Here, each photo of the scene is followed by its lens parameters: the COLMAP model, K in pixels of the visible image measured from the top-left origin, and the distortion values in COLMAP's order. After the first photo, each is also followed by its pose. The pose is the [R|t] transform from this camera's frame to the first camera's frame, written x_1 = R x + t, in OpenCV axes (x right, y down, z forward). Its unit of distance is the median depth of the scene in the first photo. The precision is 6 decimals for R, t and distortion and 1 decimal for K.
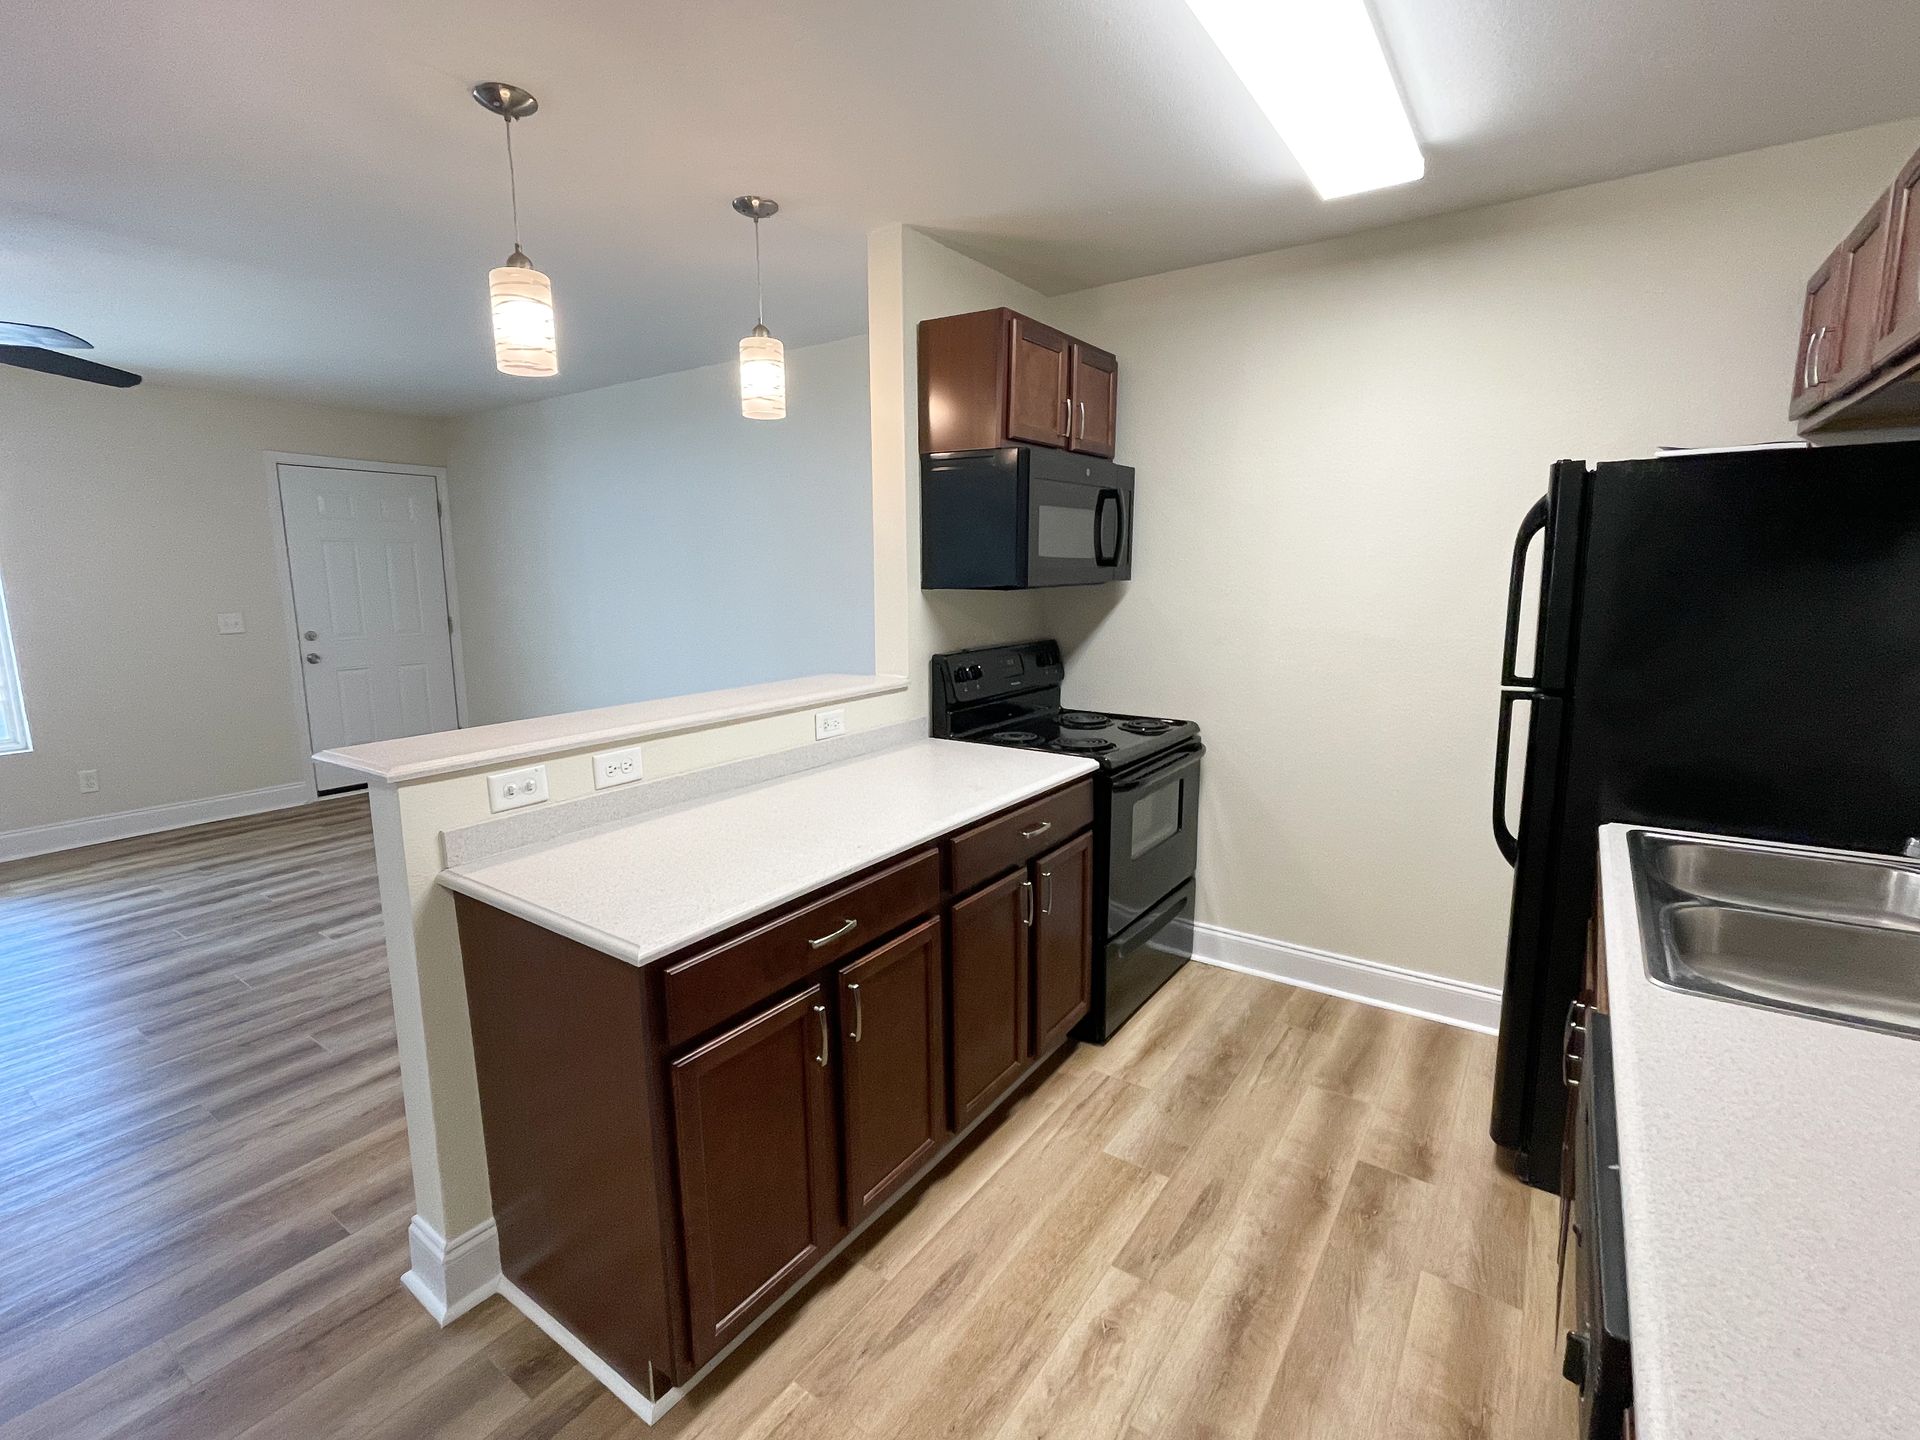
lens RADIAL K [[888.1, 0, 953.1], [0, 888.1, 710.8], [0, 0, 1]] dist [-0.003826, 0.003505]
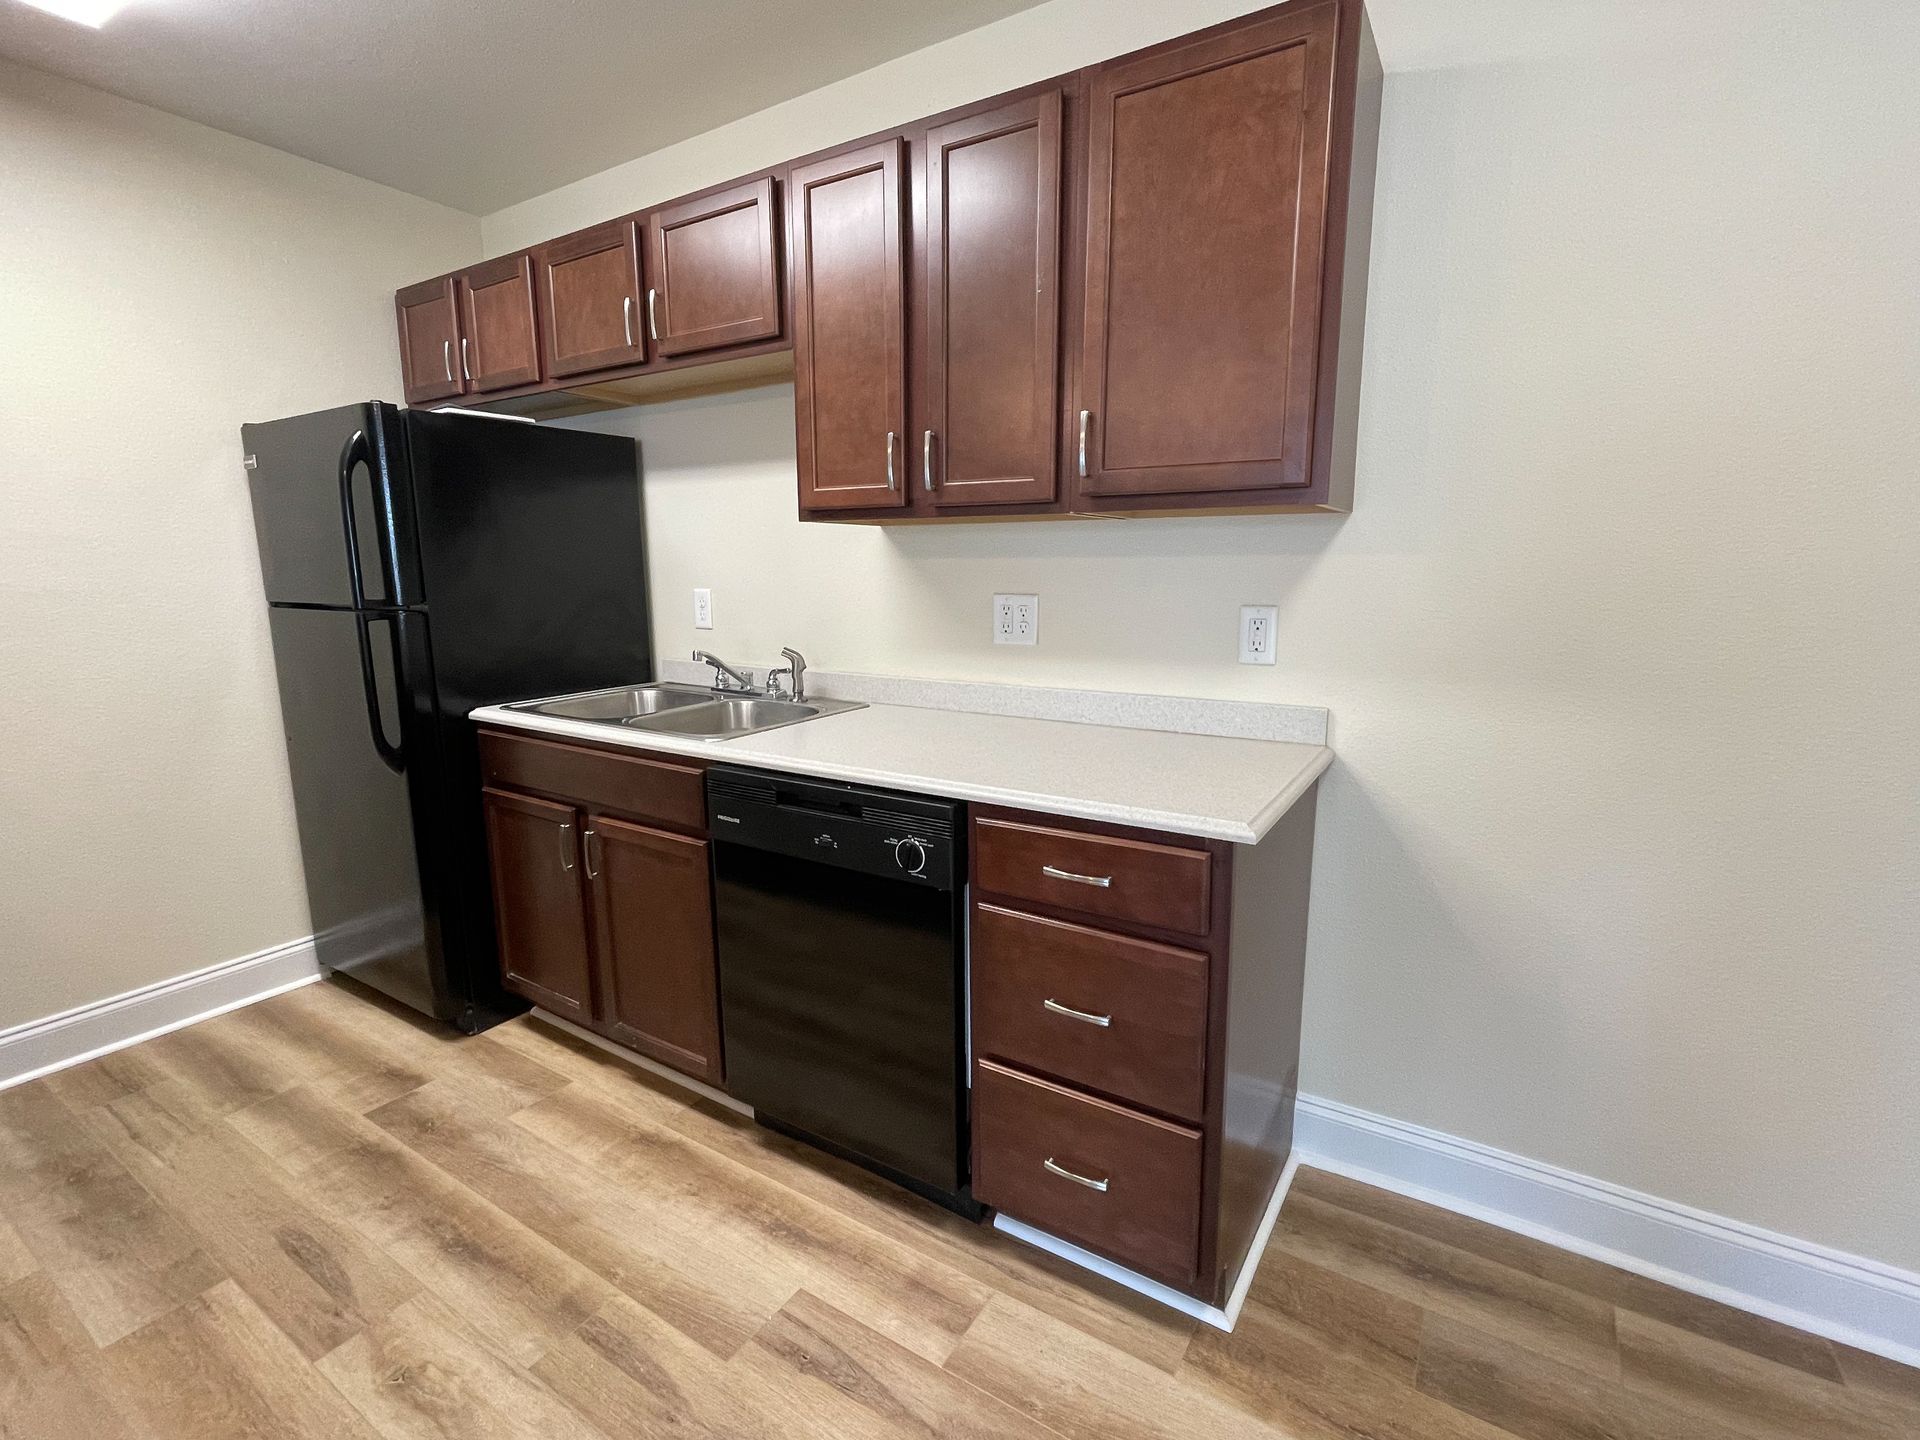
lens RADIAL K [[888.1, 0, 948.9], [0, 888.1, 710.8], [0, 0, 1]] dist [-0.003826, 0.003505]
pose [[-0.043960, -0.150876, 0.987575, -0.440530], [0.164406, 0.973960, 0.156115, 0.036178], [-0.985413, 0.169226, -0.018011, 0.314372]]
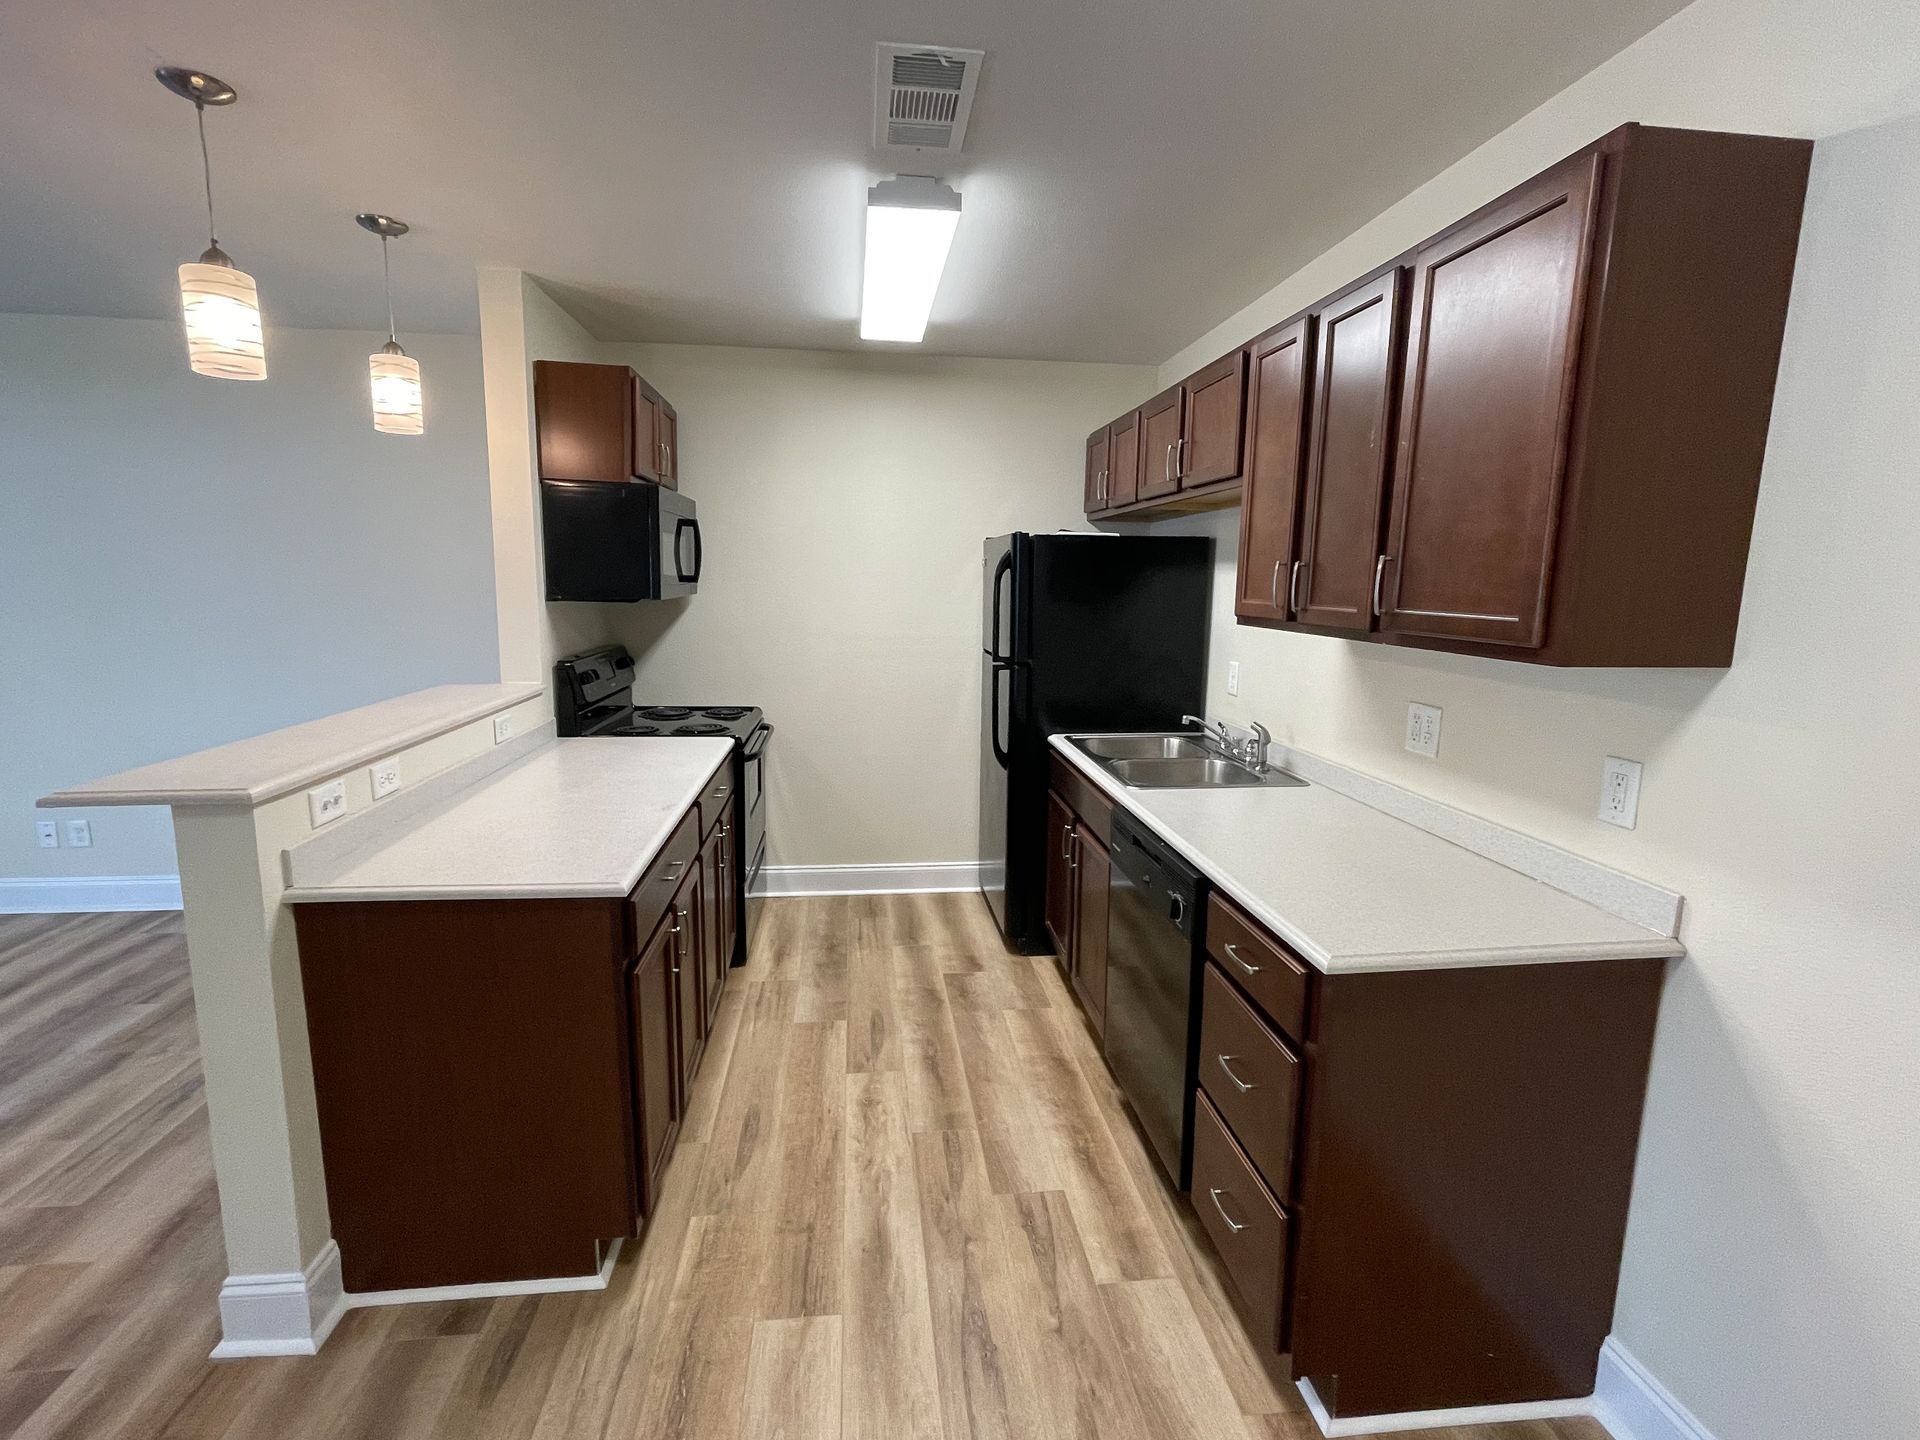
lens RADIAL K [[888.1, 0, 951.1], [0, 888.1, 706.1], [0, 0, 1]] dist [-0.003826, 0.003505]
pose [[0.748239, -0.075525, 0.659117, -0.504394], [0.083787, 0.996302, 0.019044, 0.014791], [-0.658118, 0.040976, 0.751799, -0.184645]]
